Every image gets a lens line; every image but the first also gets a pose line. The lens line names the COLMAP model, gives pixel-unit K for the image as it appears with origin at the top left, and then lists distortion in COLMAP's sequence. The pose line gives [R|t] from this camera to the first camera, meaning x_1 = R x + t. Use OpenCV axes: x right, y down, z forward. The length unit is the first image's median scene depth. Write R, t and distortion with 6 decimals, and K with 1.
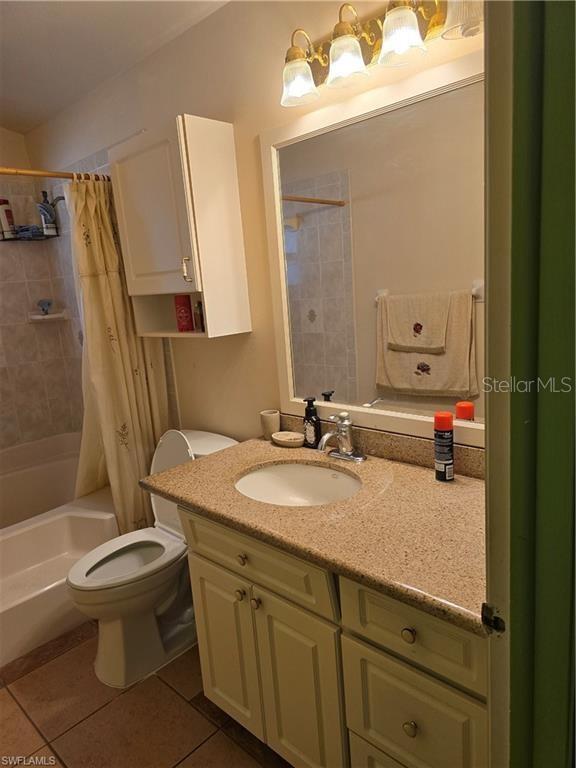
lens RADIAL K [[521.1, 0, 292.0], [0, 521.1, 384.5], [0, 0, 1]] dist [0.052184, -0.048945]
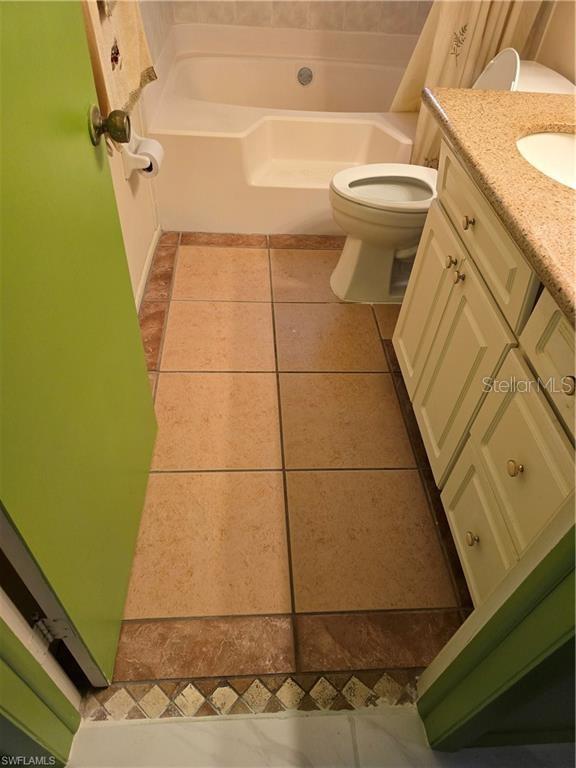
lens RADIAL K [[521.1, 0, 284.5], [0, 521.1, 386.5], [0, 0, 1]] dist [0.052184, -0.048945]
pose [[0.720250, 0.573920, -0.389686, 0.109988], [-0.251361, 0.739476, 0.624494, 0.054915], [0.646574, -0.351840, 0.676869, 0.111250]]
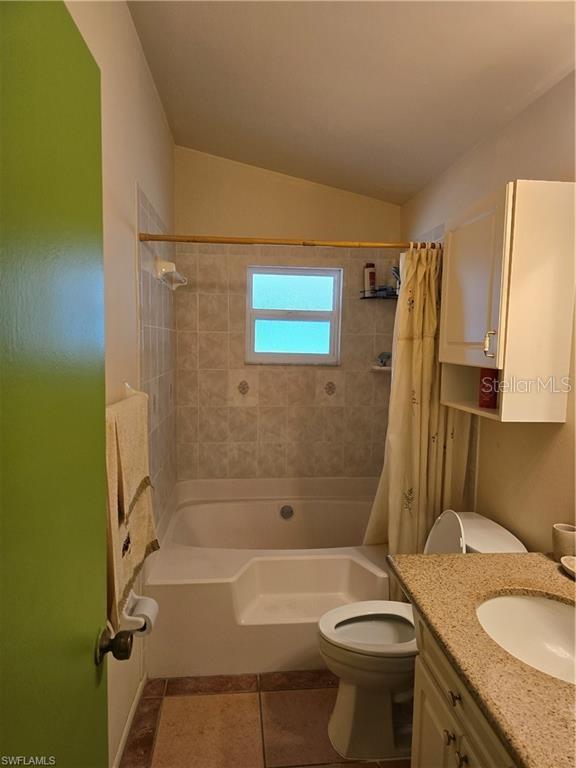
lens RADIAL K [[521.1, 0, 285.2], [0, 521.1, 384.0], [0, 0, 1]] dist [0.052184, -0.048945]
pose [[0.752845, 0.147975, -0.641349, 0.110489], [-0.205036, 0.978641, -0.014883, -0.057388], [0.625448, 0.142704, 0.767105, 0.078231]]
